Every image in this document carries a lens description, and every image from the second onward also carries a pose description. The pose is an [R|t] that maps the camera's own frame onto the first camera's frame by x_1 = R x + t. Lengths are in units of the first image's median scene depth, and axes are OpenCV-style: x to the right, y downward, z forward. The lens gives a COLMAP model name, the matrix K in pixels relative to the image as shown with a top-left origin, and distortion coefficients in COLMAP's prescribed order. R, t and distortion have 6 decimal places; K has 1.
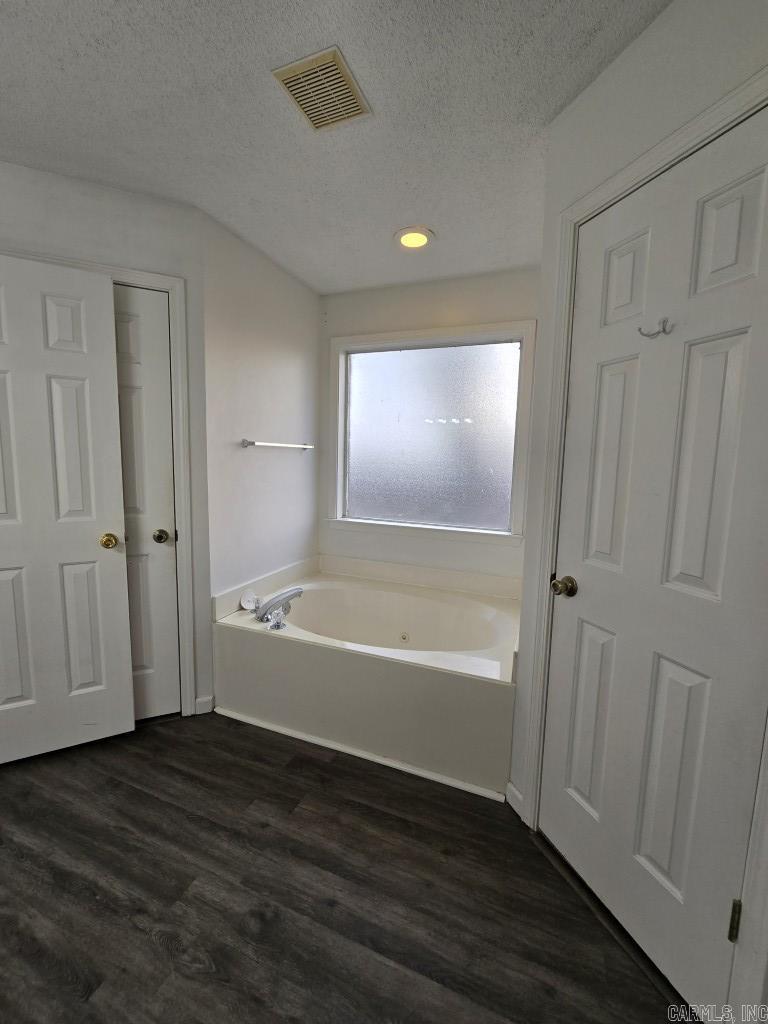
lens RADIAL K [[423.8, 0, 379.4], [0, 423.8, 505.5], [0, 0, 1]] dist [-0.001602, 0.000220]
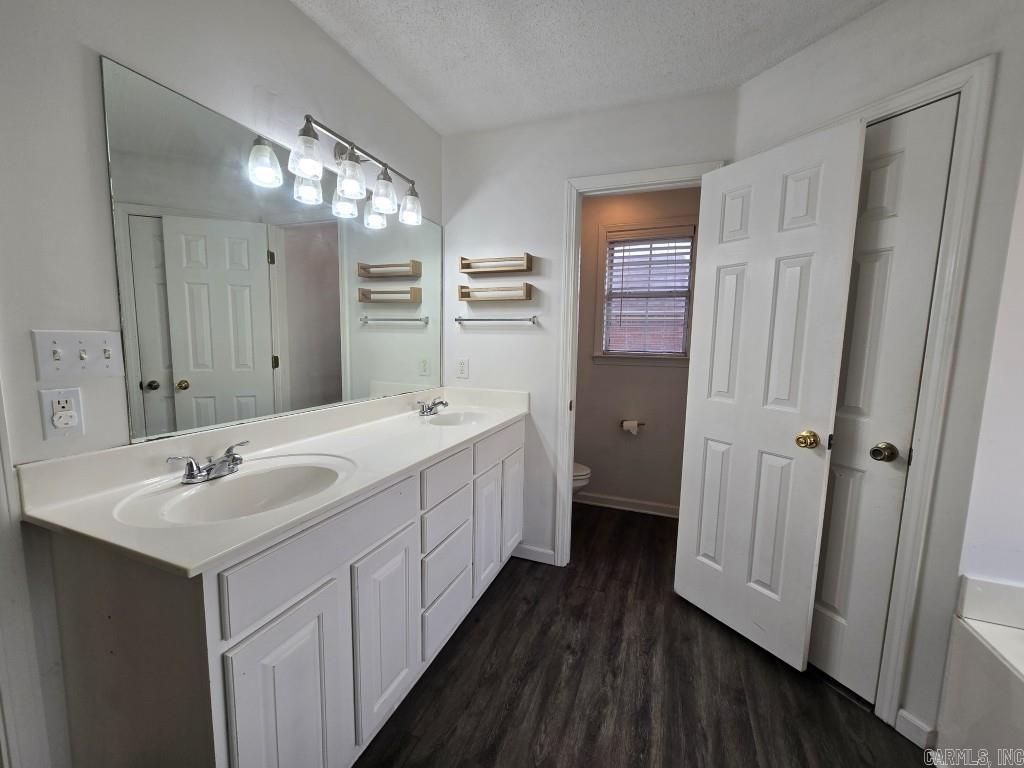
lens RADIAL K [[423.8, 0, 506.4], [0, 423.8, 386.4], [0, 0, 1]] dist [-0.001602, 0.000220]
pose [[0.011793, 0.090806, -0.995799, 0.198280], [-0.136355, 0.986711, 0.088362, -0.014683], [0.990590, 0.134740, 0.024018, 0.359375]]
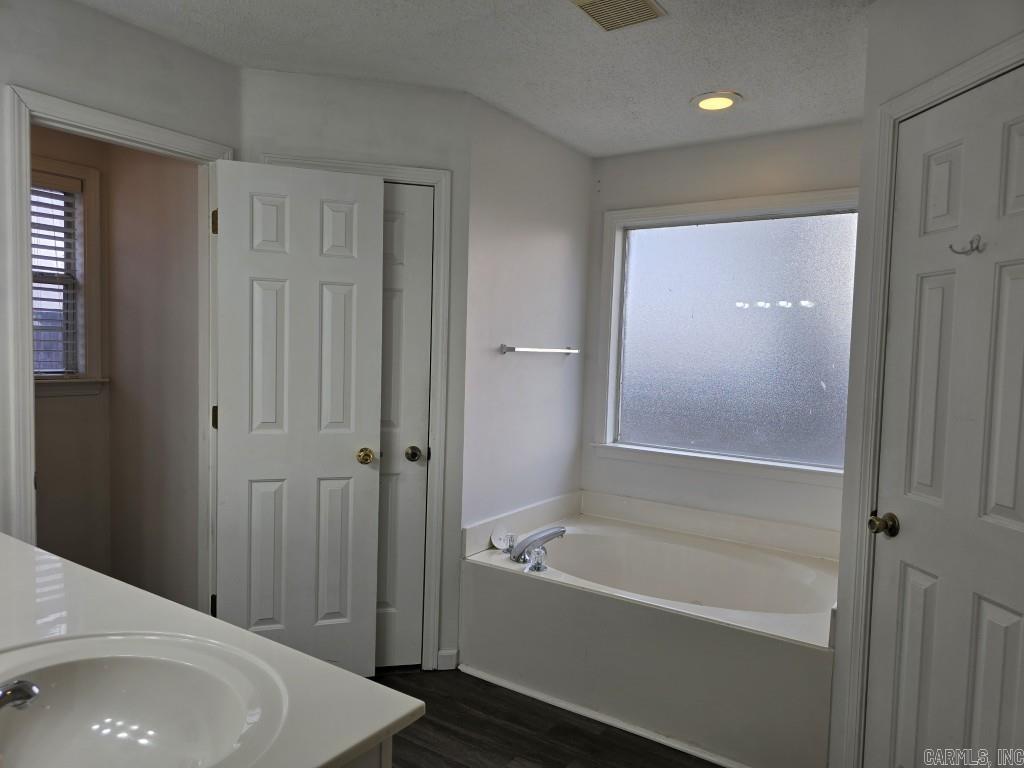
lens RADIAL K [[691.6, 0, 516.5], [0, 691.6, 386.1], [0, 0, 1]] dist [0.080391, -0.086517]
pose [[0.978627, 0.018181, -0.204839, -0.008021], [-0.031645, 0.997534, -0.062644, 0.016276], [0.203195, 0.067787, 0.976789, -0.420706]]
